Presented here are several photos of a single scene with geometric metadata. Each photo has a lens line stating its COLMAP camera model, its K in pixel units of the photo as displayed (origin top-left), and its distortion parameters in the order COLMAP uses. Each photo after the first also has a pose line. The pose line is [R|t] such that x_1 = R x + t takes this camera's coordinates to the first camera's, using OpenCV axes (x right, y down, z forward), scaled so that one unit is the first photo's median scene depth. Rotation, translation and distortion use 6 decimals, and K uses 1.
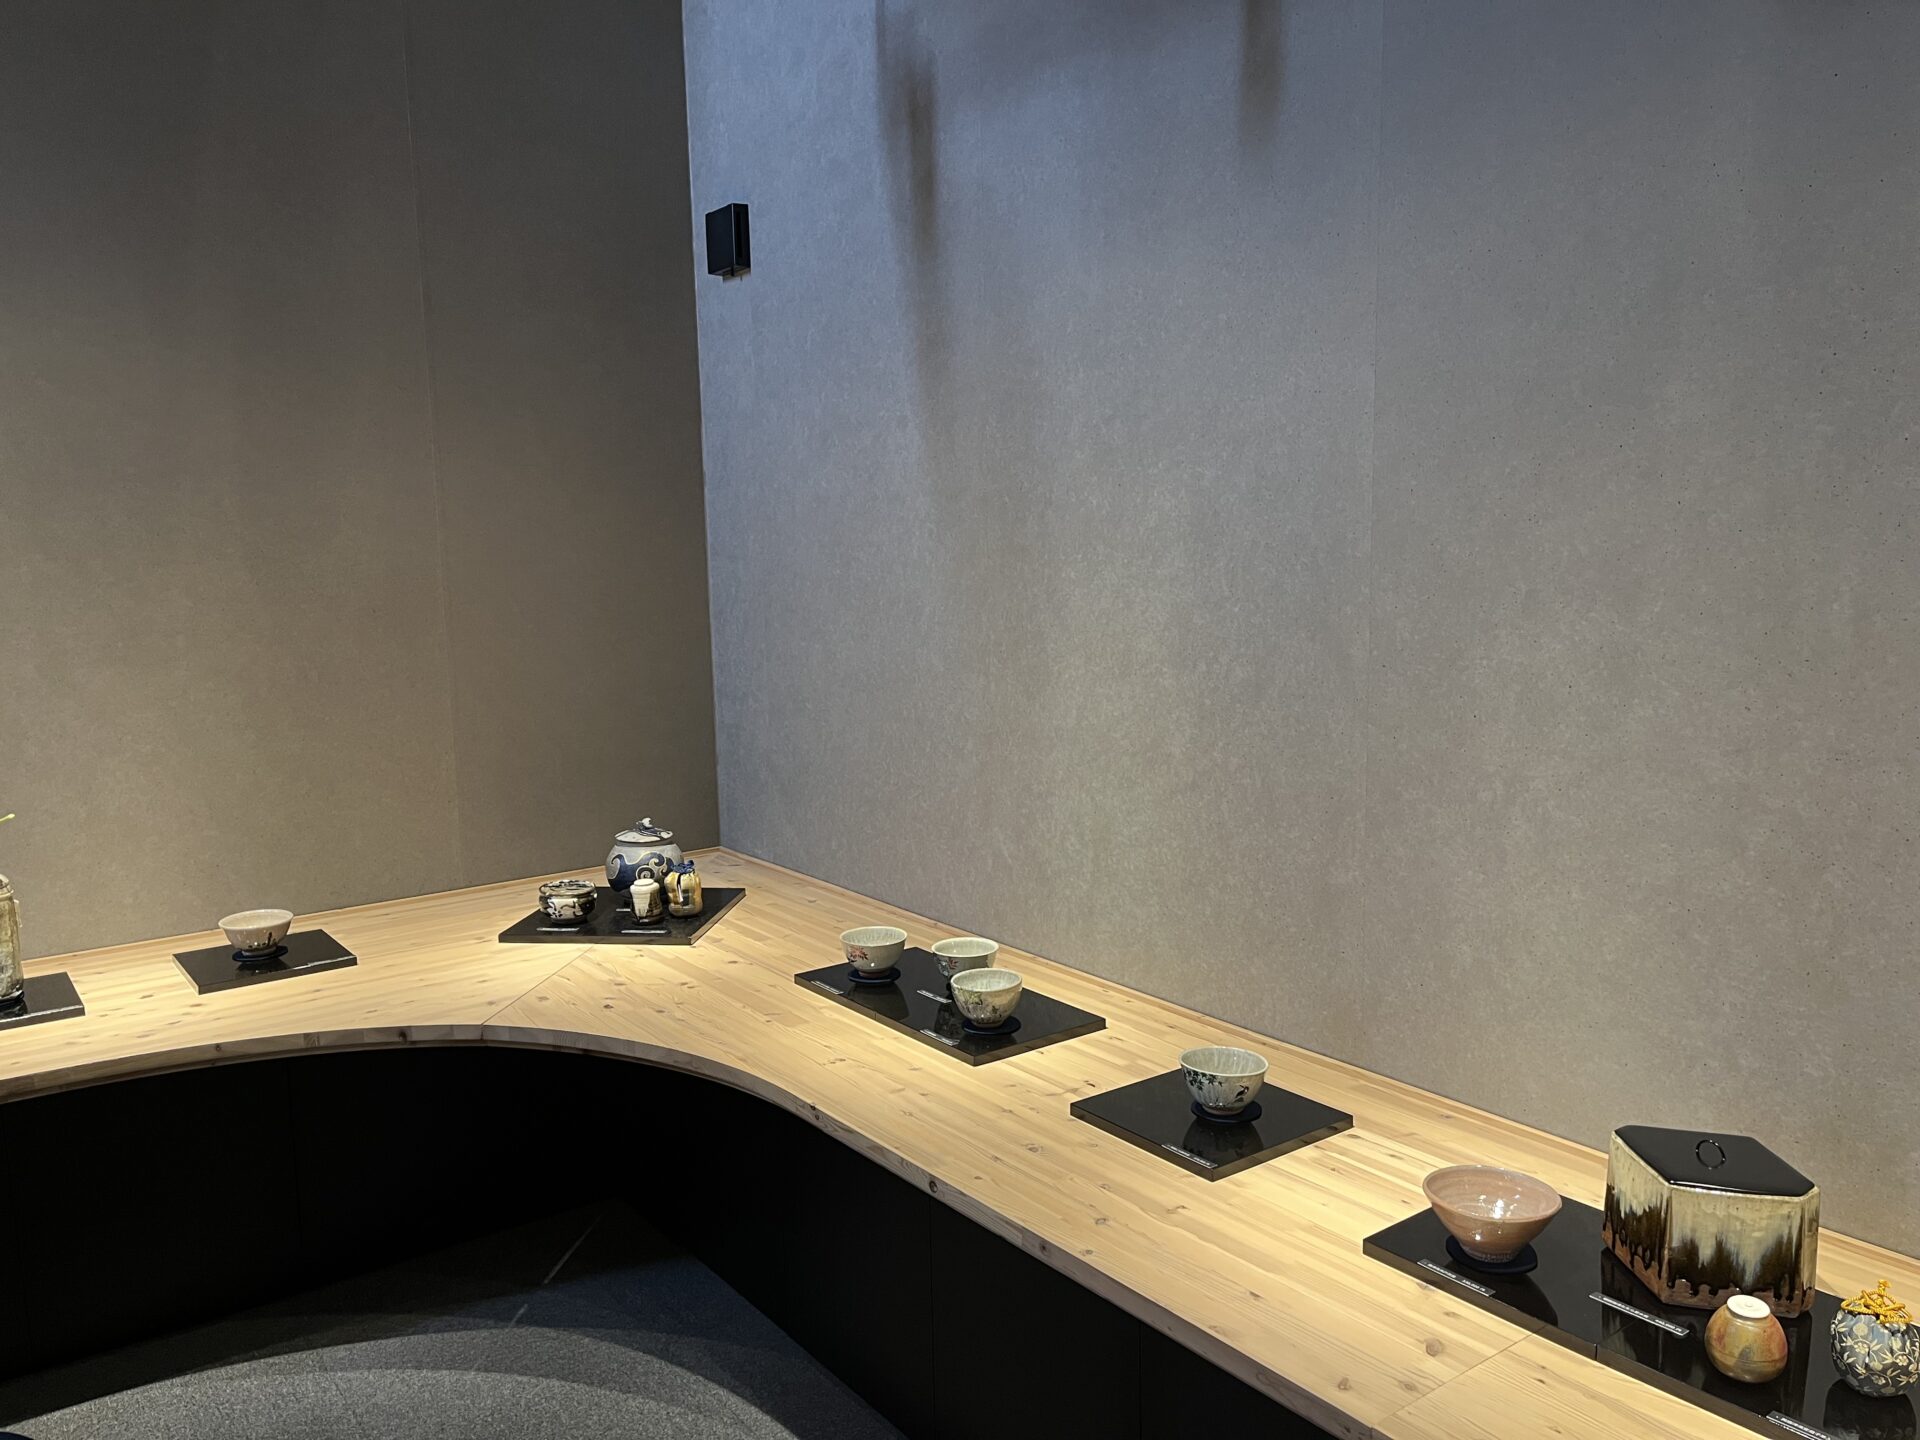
lens RADIAL K [[1454.1, 0, 953.7], [0, 1454.1, 735.4], [0, 0, 1]] dist [0.095128, -0.123944]
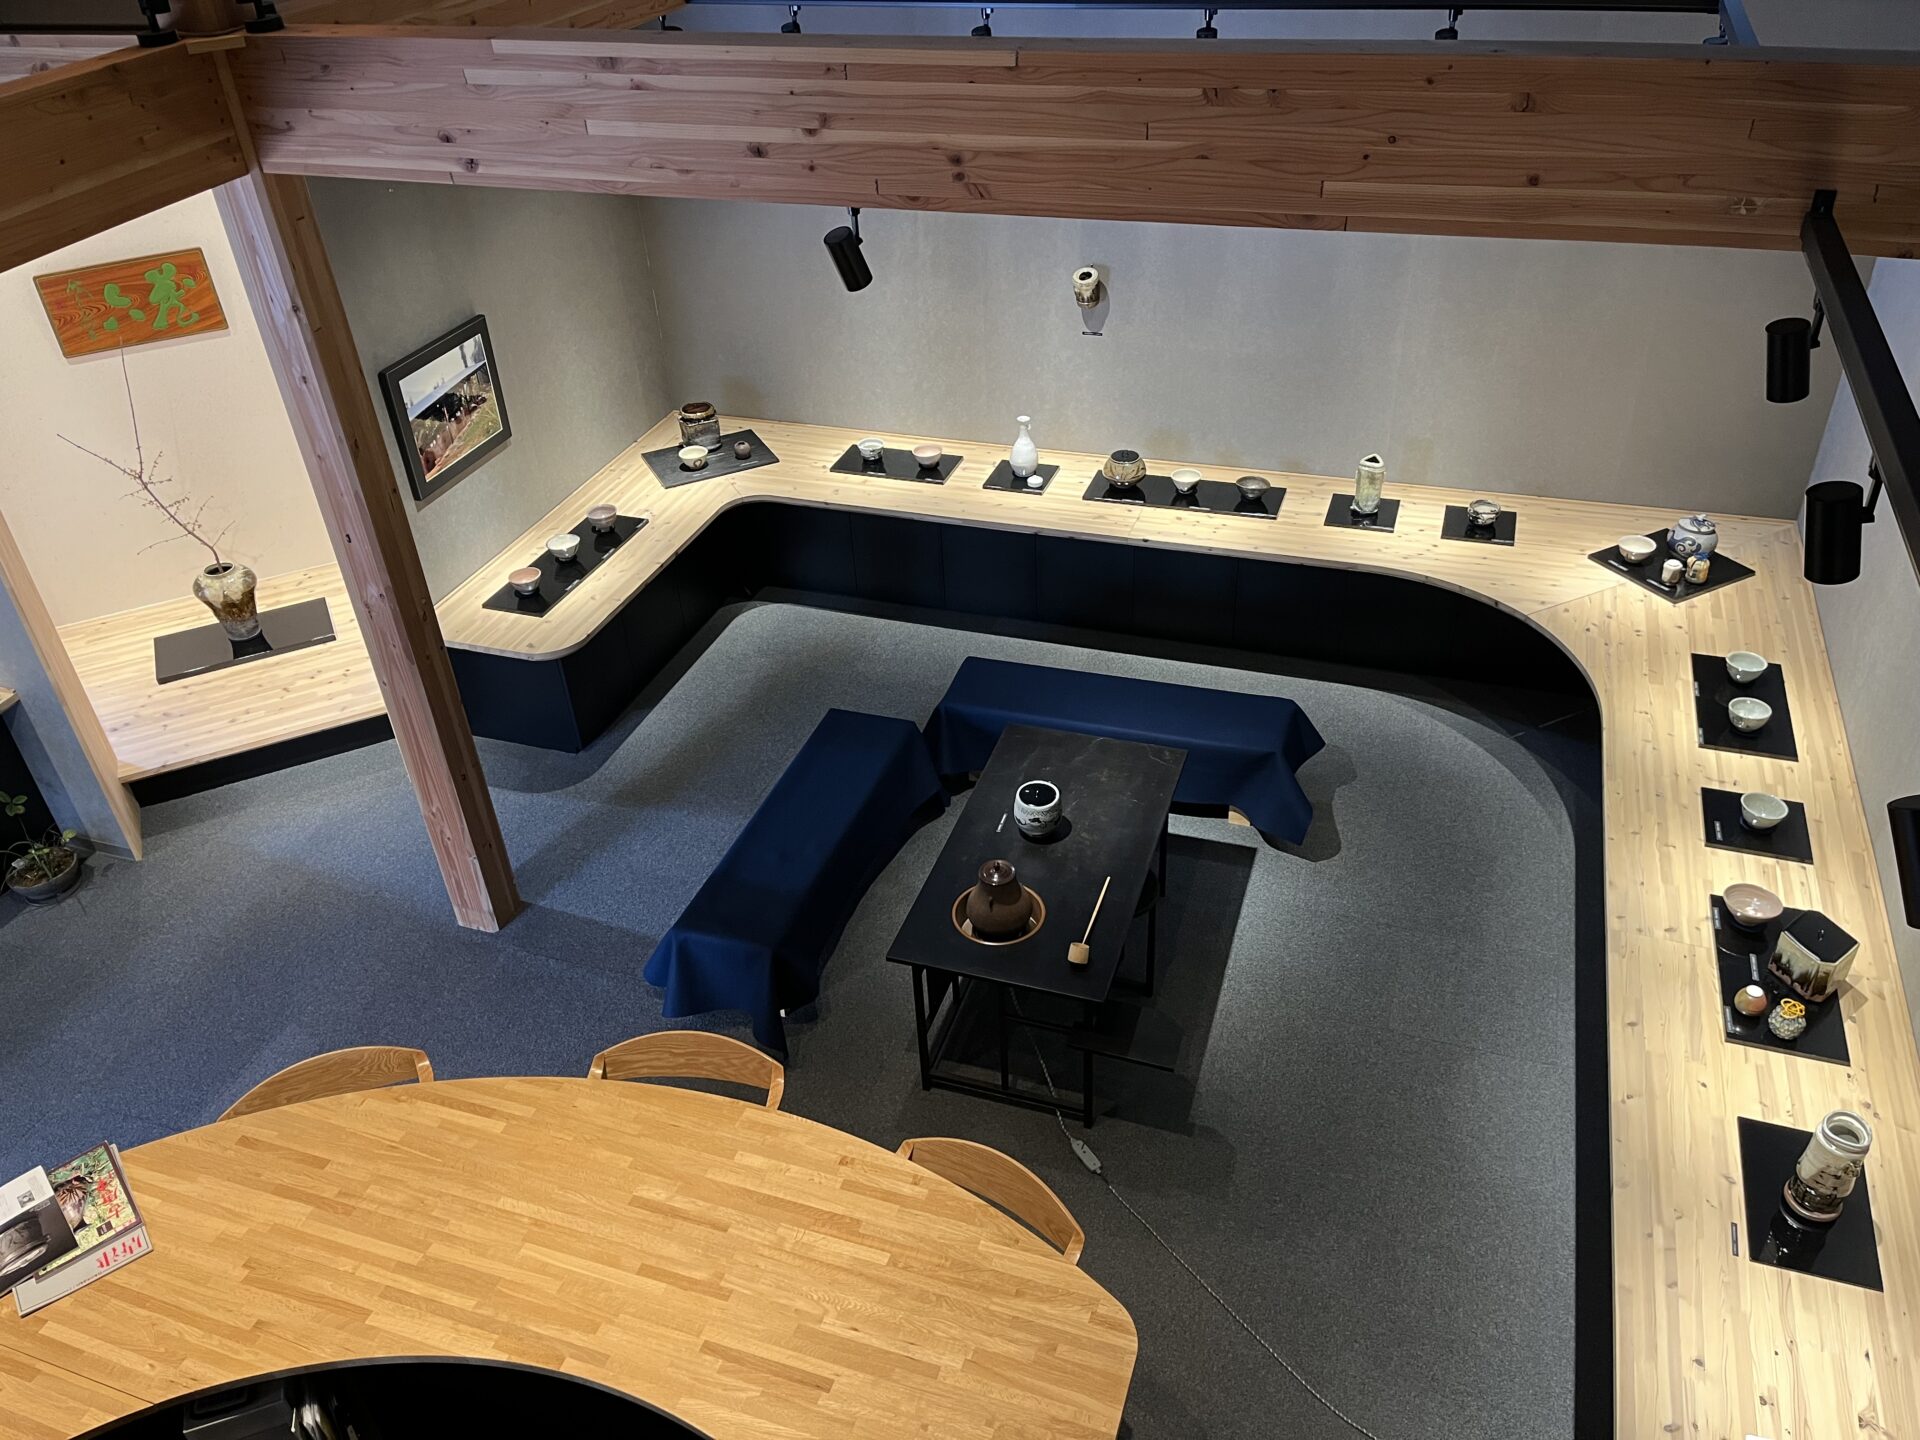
lens RADIAL K [[1500.3, 0, 966.5], [0, 1500.3, 734.2], [0, 0, 1]] dist [0.090796, -0.126663]
pose [[0.572331, 0.479086, -0.665518, 0.938907], [-0.084700, 0.841782, 0.533132, -0.941597], [0.815636, -0.248758, 0.522357, -1.055033]]
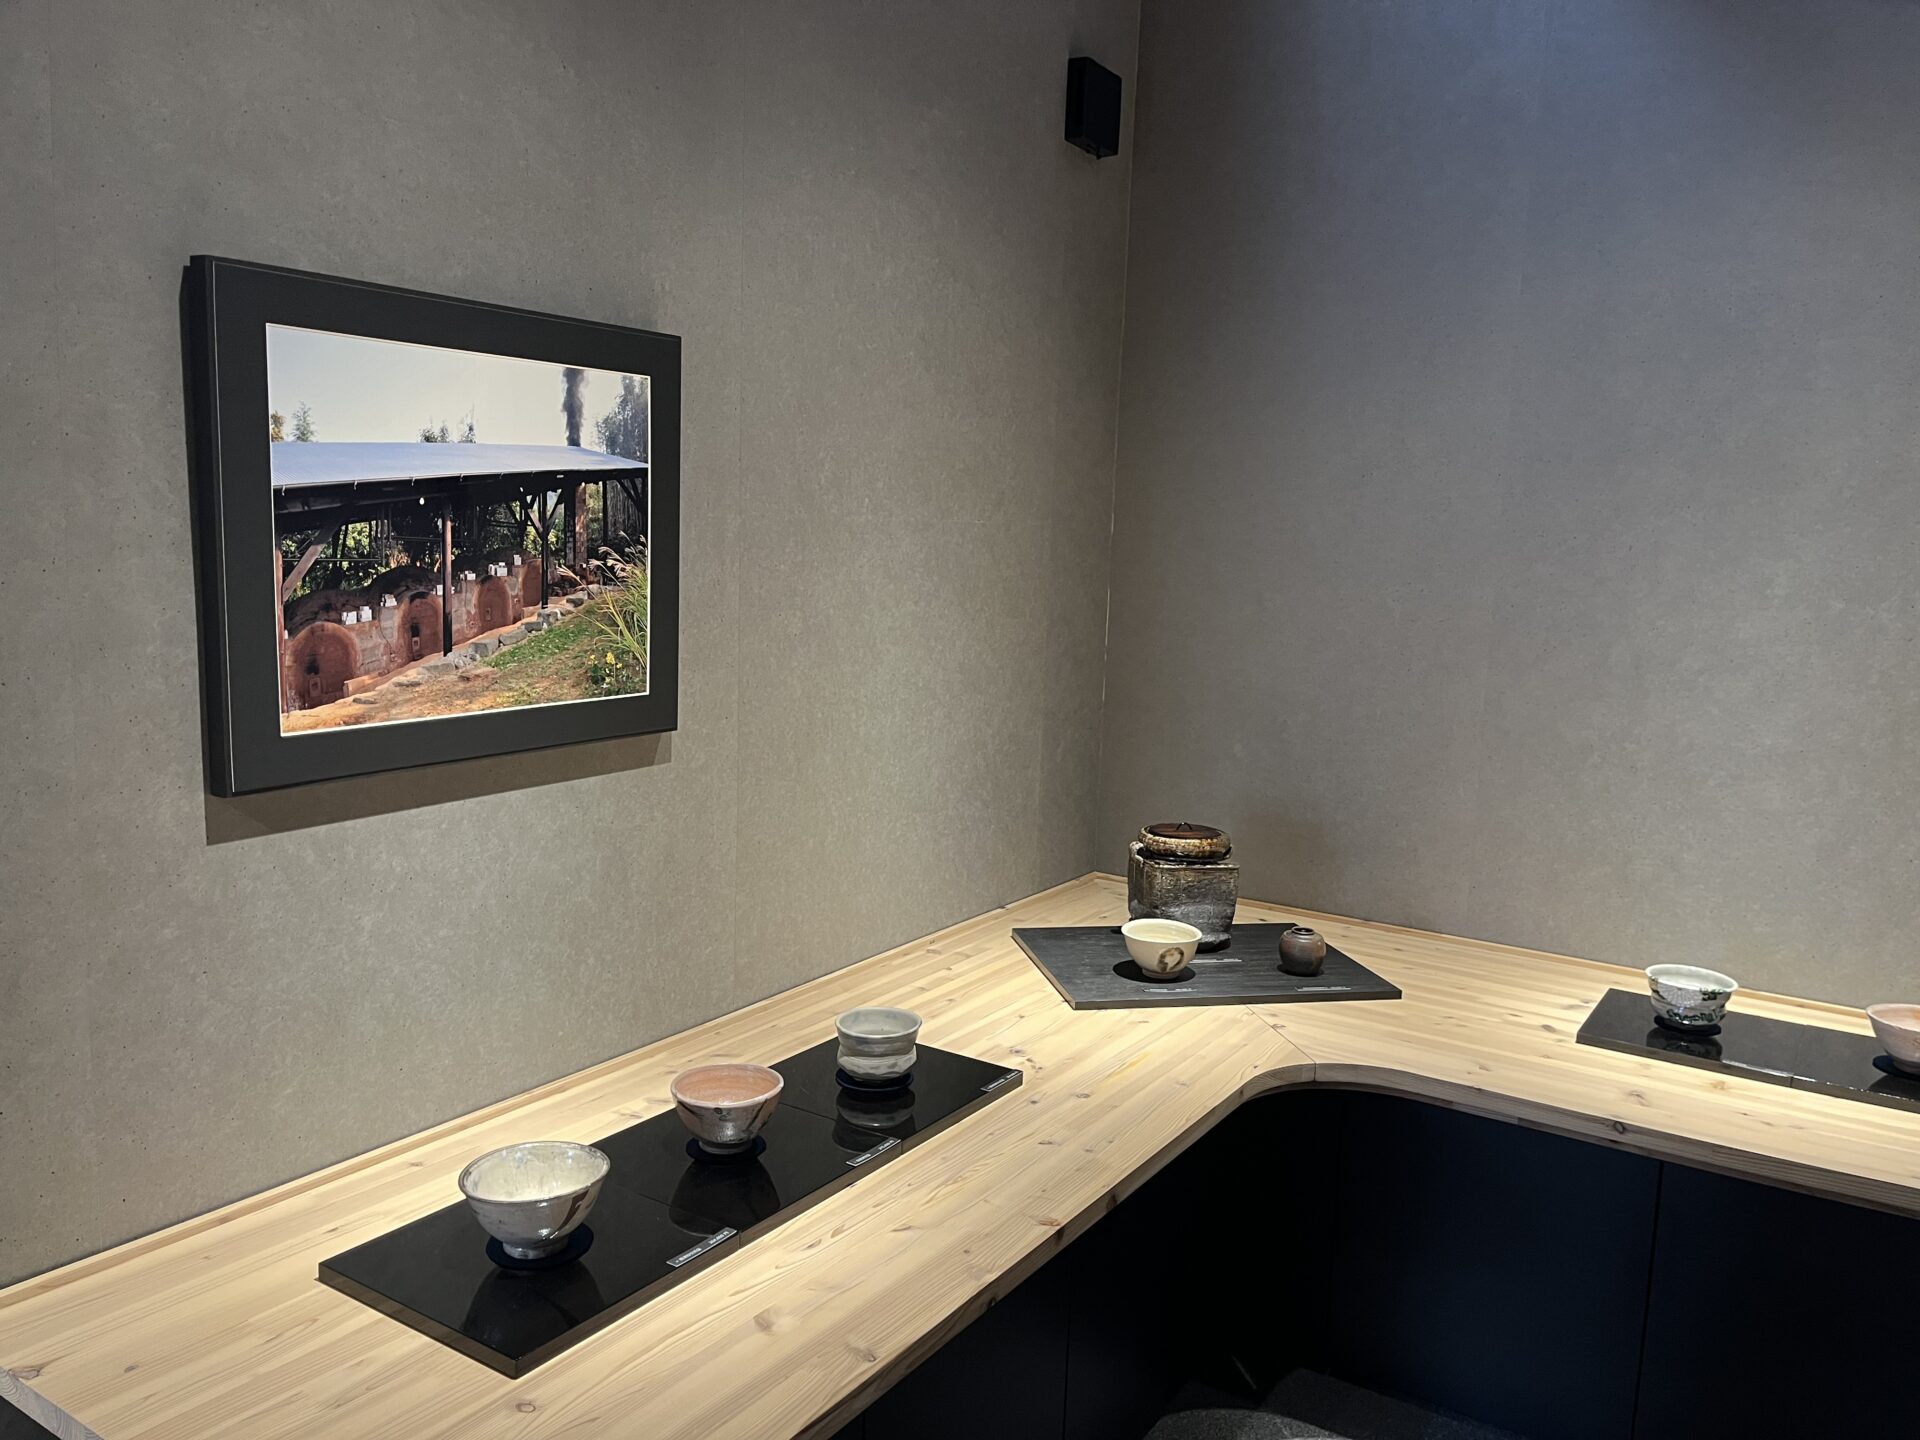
lens RADIAL K [[1419.4, 0, 925.9], [0, 1419.4, 717.5], [0, 0, 1]] dist [-0.039762, 0.029927]
pose [[0.335482, 0.169973, -0.926586, -0.976425], [-0.173501, 0.977911, 0.116570, 0.098586], [0.925932, 0.121656, 0.357561, -0.246121]]
